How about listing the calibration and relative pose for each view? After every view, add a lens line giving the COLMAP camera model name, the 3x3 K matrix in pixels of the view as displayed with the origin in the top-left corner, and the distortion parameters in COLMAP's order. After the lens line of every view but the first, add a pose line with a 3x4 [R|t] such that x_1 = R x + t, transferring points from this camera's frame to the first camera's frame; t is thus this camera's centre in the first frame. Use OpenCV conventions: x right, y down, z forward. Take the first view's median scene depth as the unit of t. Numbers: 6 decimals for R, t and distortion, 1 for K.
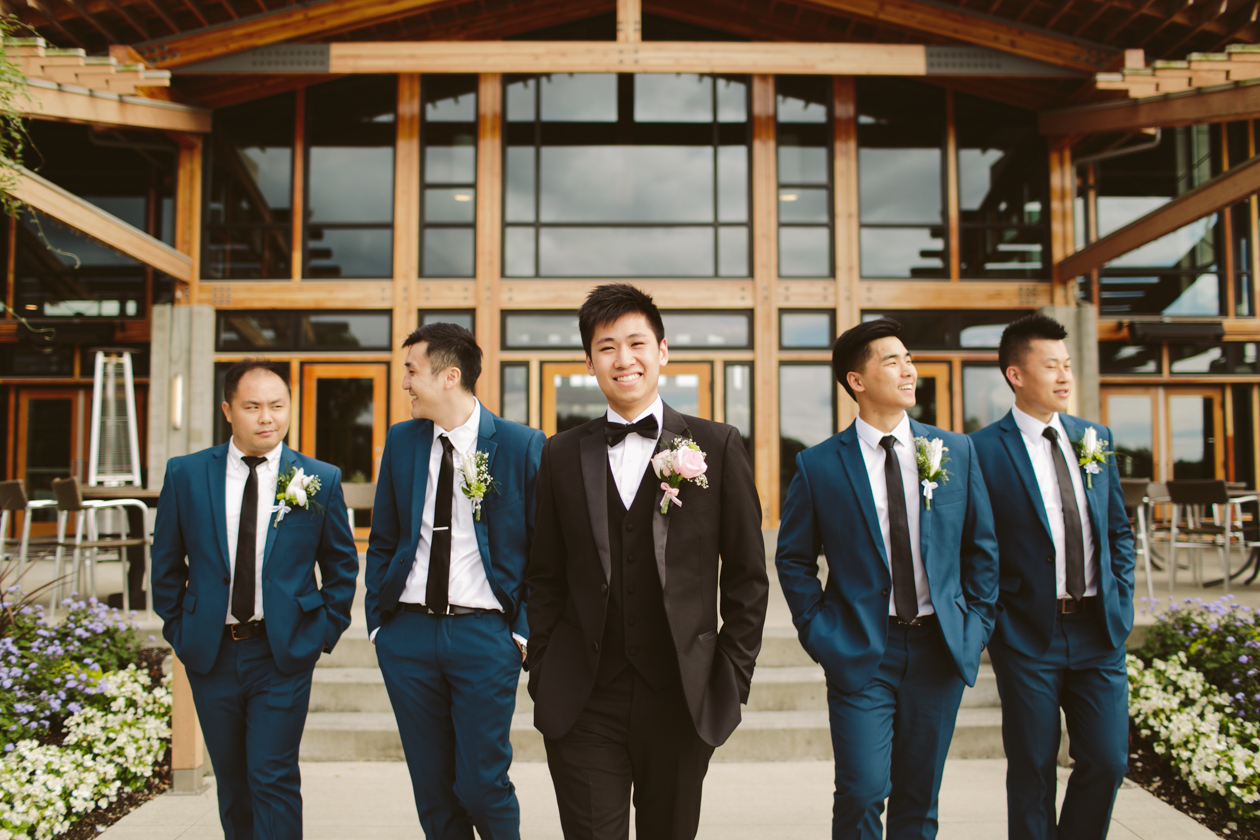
lens RADIAL K [[1242.2, 0, 630.0], [0, 1242.2, 420.0], [0, 0, 1]] dist [-0.119941, 0.202257]
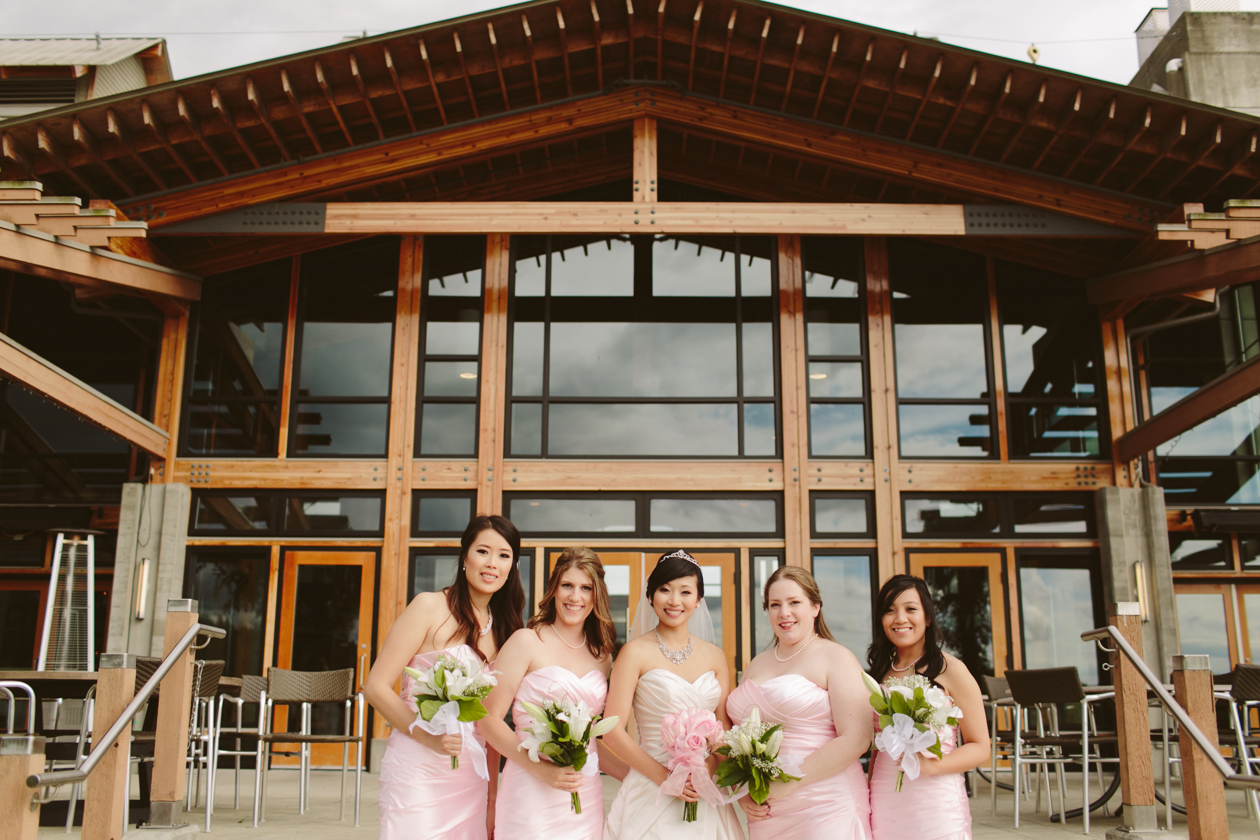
lens RADIAL K [[1242.2, 0, 630.0], [0, 1242.2, 420.0], [0, 0, 1]] dist [-0.119941, 0.202257]
pose [[0.999797, 0.001650, -0.020089, 0.006304], [-0.005199, 0.984031, -0.177919, 0.020295], [0.019475, 0.177987, 0.983840, 0.098587]]
